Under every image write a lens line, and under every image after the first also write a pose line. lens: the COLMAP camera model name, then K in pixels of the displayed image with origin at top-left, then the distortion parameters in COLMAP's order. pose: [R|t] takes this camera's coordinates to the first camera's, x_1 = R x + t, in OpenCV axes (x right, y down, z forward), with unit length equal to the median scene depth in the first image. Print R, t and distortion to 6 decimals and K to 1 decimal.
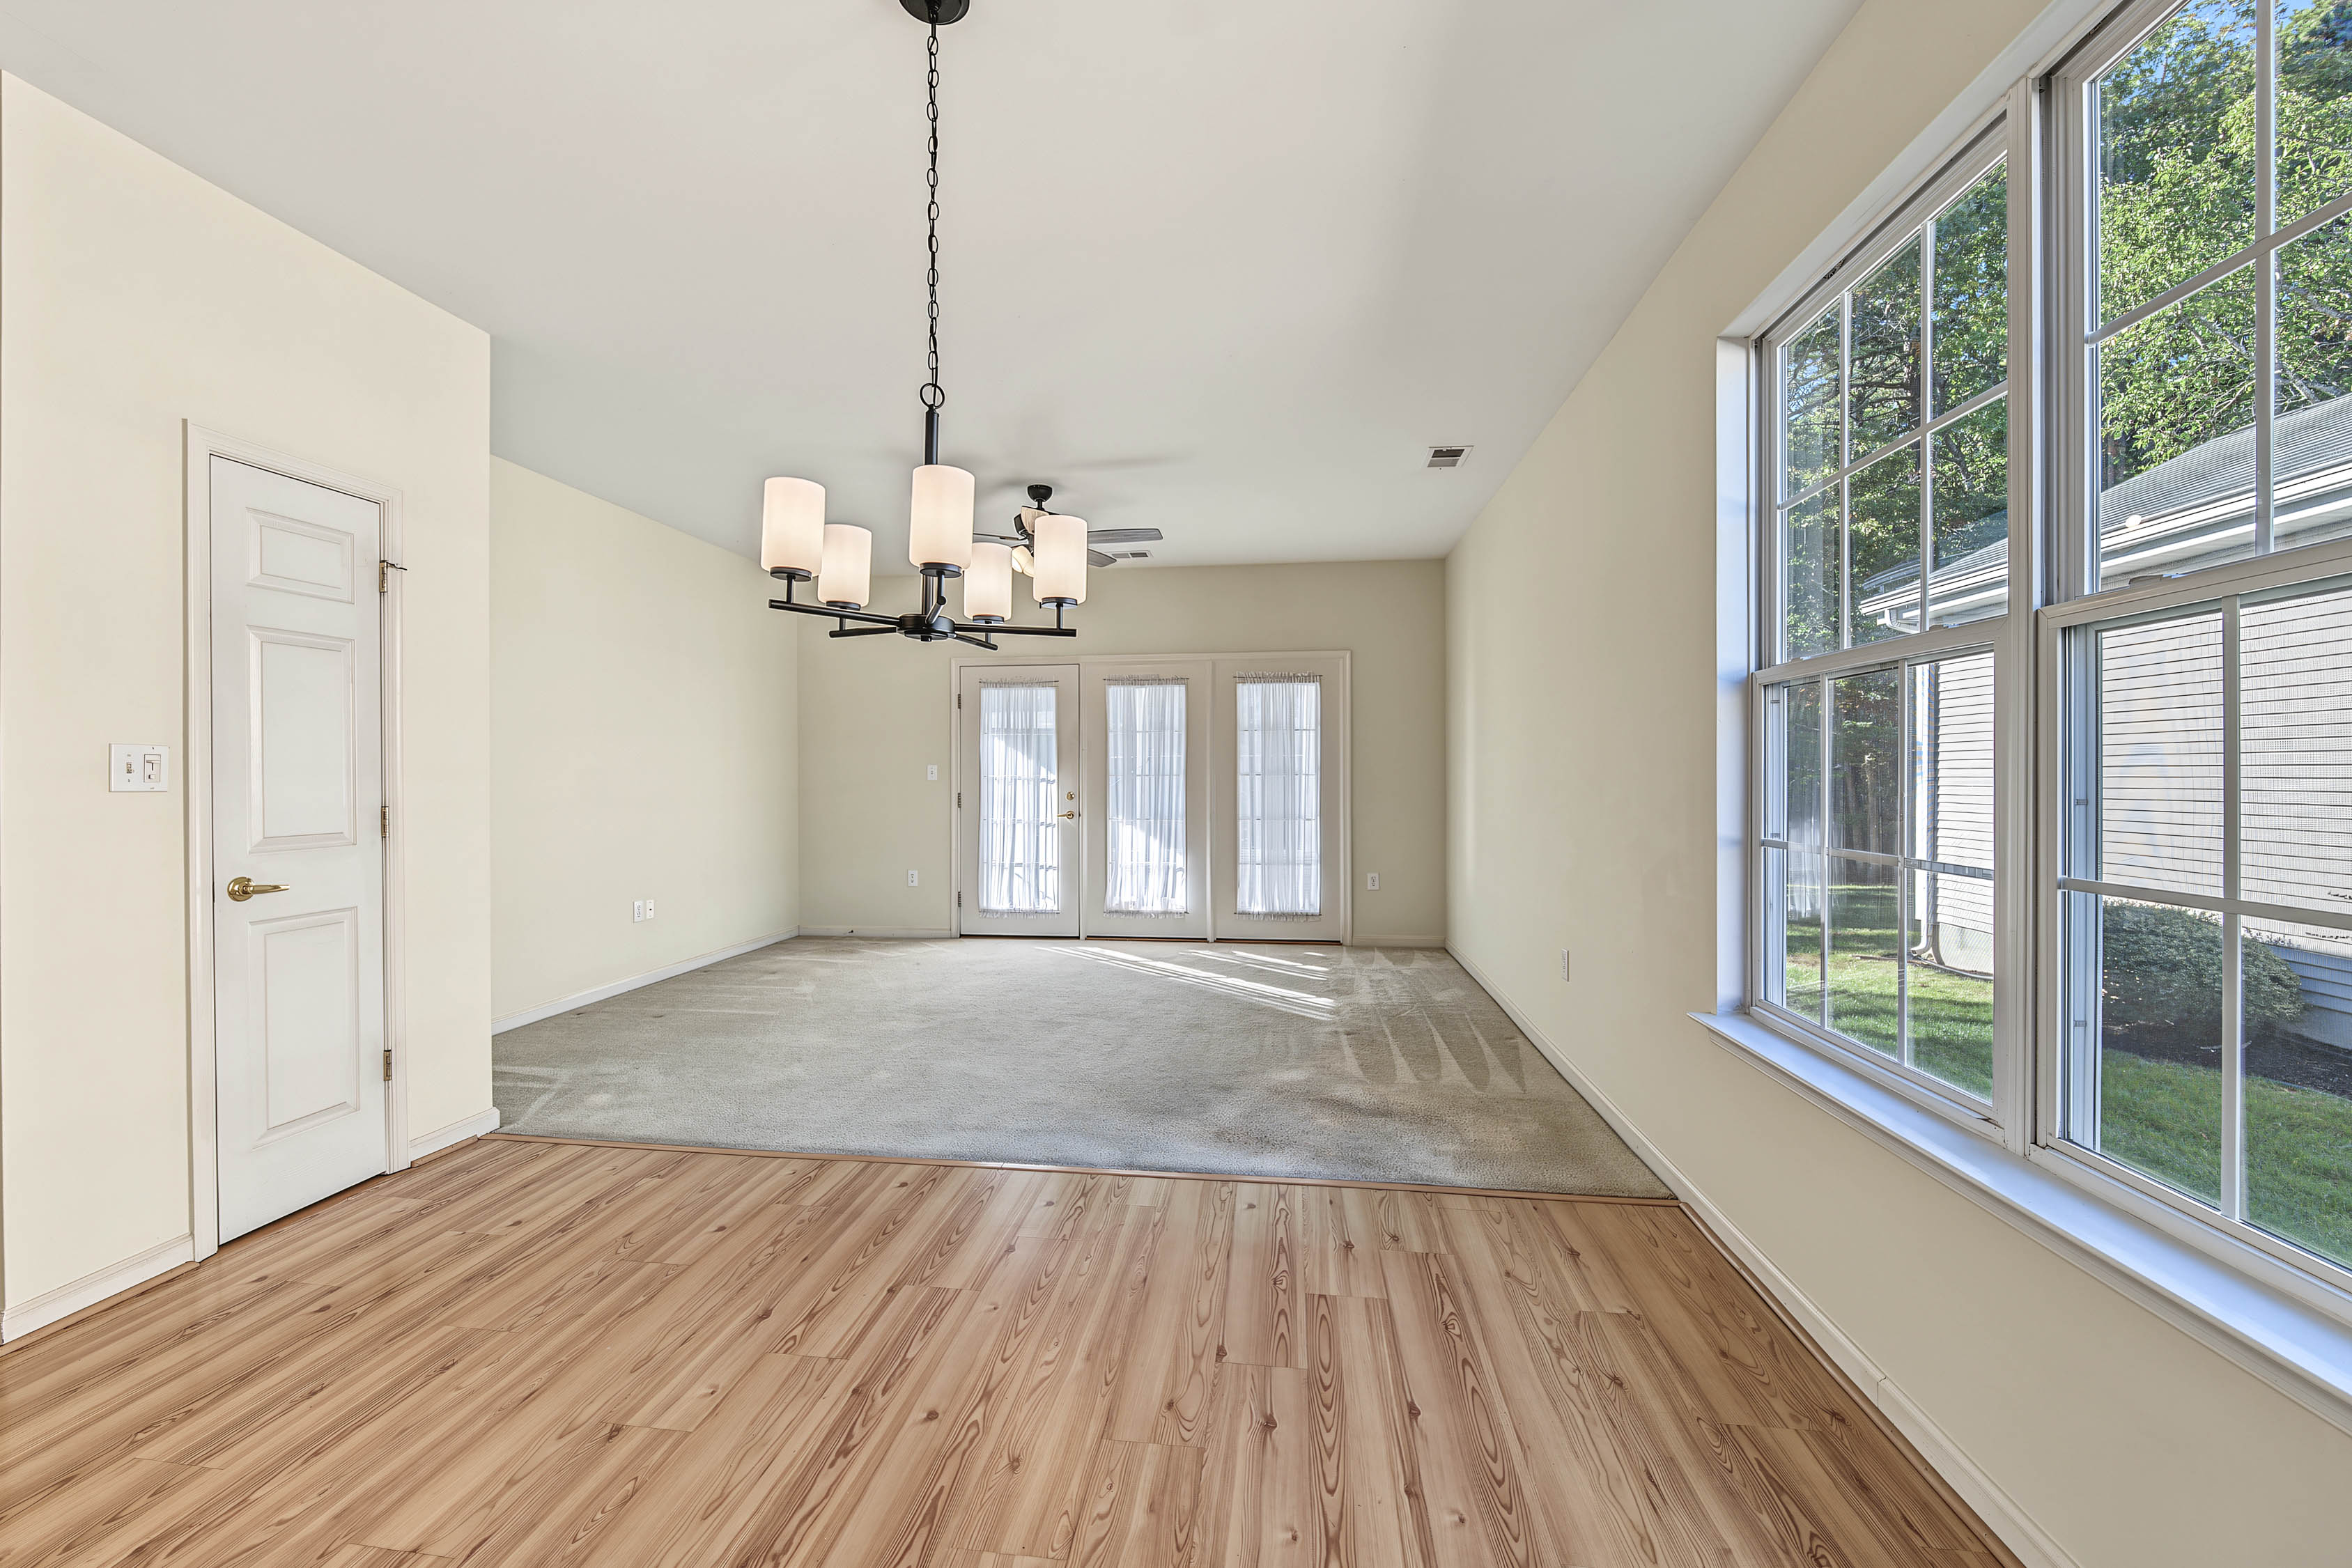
lens RADIAL K [[932.9, 0, 1173.5], [0, 932.9, 777.7], [0, 0, 1]] dist [-0.007715, 0.000109]
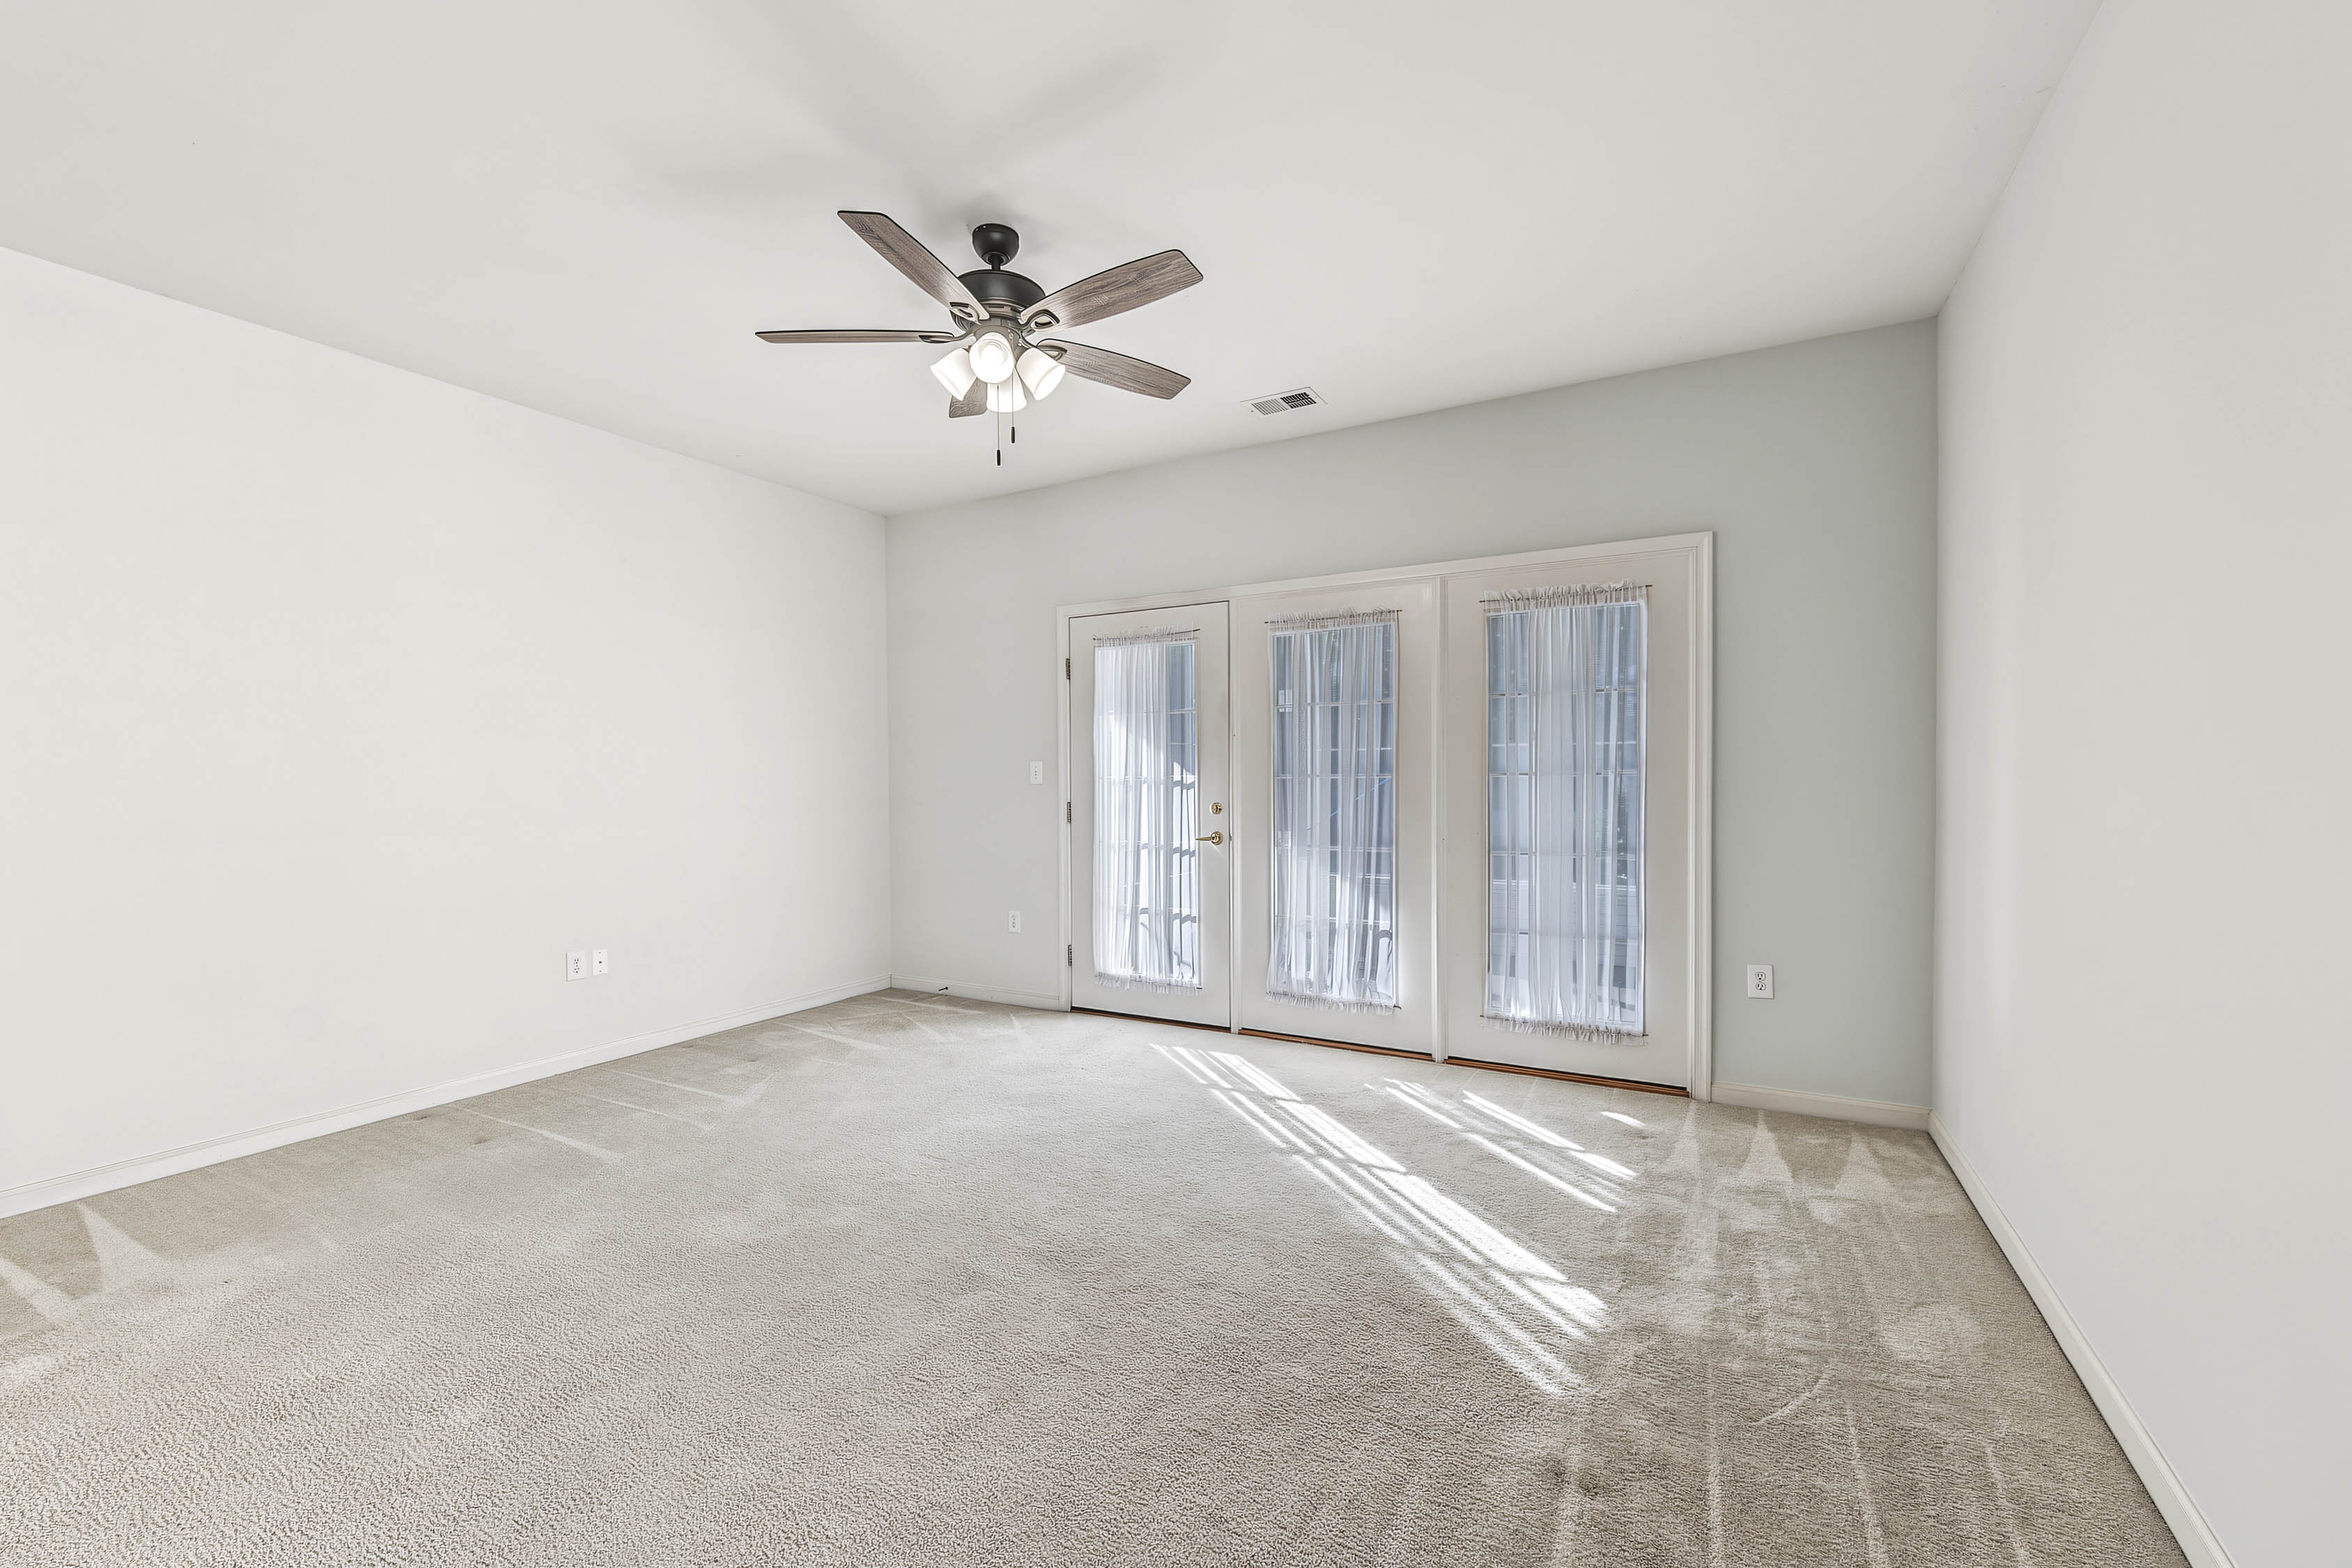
lens RADIAL K [[932.9, 0, 1192.9], [0, 932.9, 791.0], [0, 0, 1]] dist [-0.007715, 0.000109]
pose [[0.923896, 0.003357, -0.382630, 0.120076], [0.003448, 0.999848, 0.017098, -0.003321], [0.382629, -0.017116, 0.923744, 0.403287]]
